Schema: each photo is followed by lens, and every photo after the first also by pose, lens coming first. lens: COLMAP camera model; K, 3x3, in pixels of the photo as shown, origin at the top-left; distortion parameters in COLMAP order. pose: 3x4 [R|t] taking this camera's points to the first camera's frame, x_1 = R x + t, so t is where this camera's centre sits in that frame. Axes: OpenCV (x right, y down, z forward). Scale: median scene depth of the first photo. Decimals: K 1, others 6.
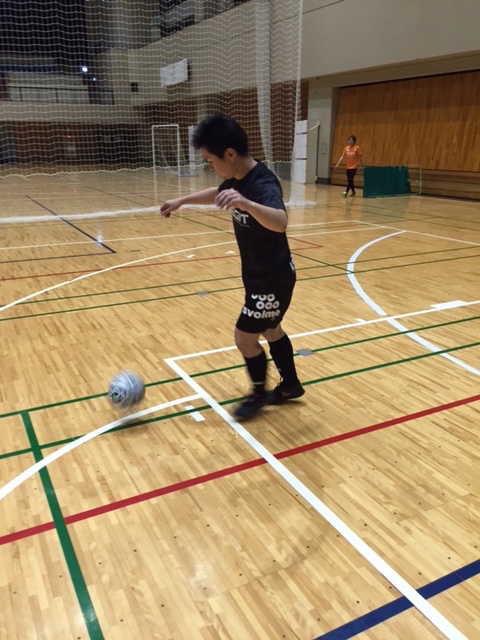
lens RADIAL K [[545.3, 0, 240.0], [0, 545.3, 320.0], [0, 0, 1]] dist [0.119059, -0.163223]
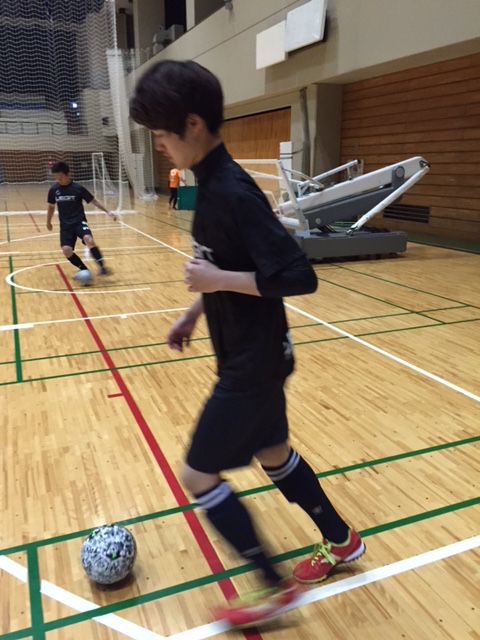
lens RADIAL K [[545.3, 0, 240.0], [0, 545.3, 320.0], [0, 0, 1]] dist [0.119059, -0.163223]
pose [[0.994890, 0.019348, -0.099096, 0.456831], [-0.023075, 0.999063, -0.036602, 0.080828], [0.098295, 0.038702, 0.994404, -0.257924]]
